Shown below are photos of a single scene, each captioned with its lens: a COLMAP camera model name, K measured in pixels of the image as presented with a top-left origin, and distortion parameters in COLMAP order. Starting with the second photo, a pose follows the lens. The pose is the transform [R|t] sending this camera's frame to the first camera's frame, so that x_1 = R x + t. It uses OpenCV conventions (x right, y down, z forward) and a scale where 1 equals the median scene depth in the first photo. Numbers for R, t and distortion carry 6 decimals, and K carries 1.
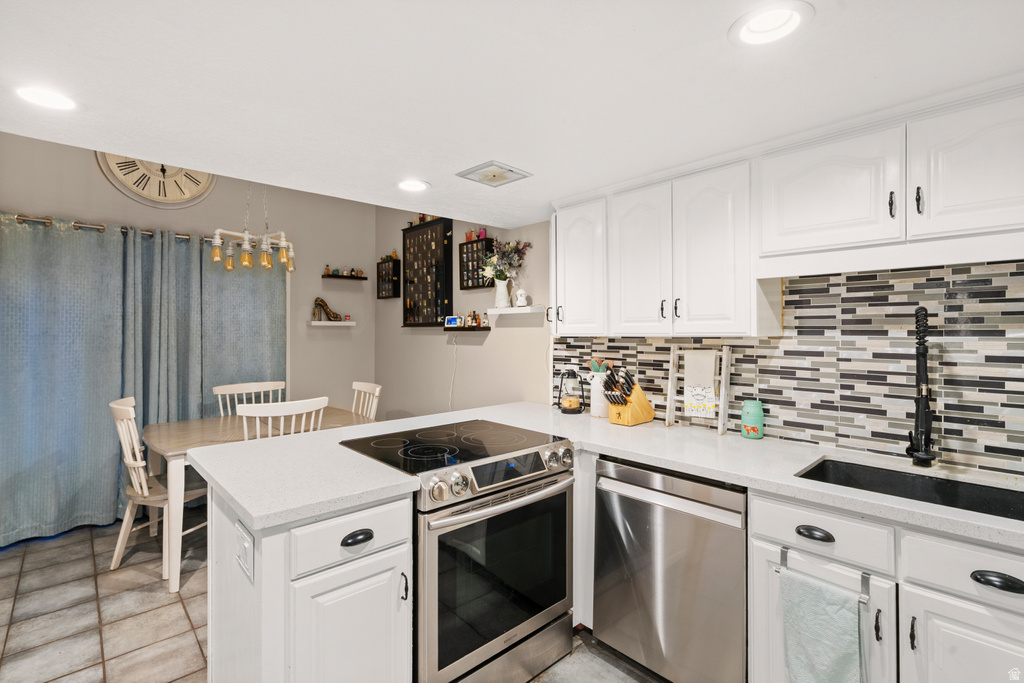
lens RADIAL K [[476.7, 0, 506.2], [0, 476.7, 327.0], [0, 0, 1]] dist [-0.001669, 0.000253]
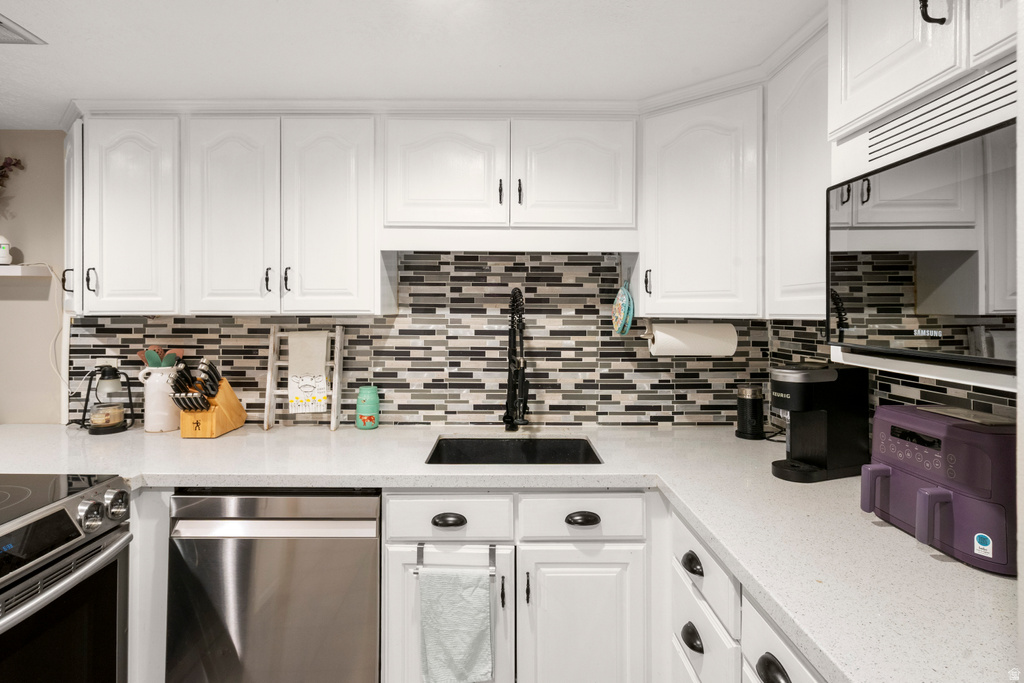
lens RADIAL K [[537.6, 0, 510.8], [0, 537.6, 308.7], [0, 0, 1]] dist [-0.001877, 0.000116]
pose [[0.673064, 0.005250, 0.739565, -0.053872], [-0.012769, 0.999908, 0.004523, 0.000596], [-0.739474, -0.012488, 0.673070, 0.137117]]
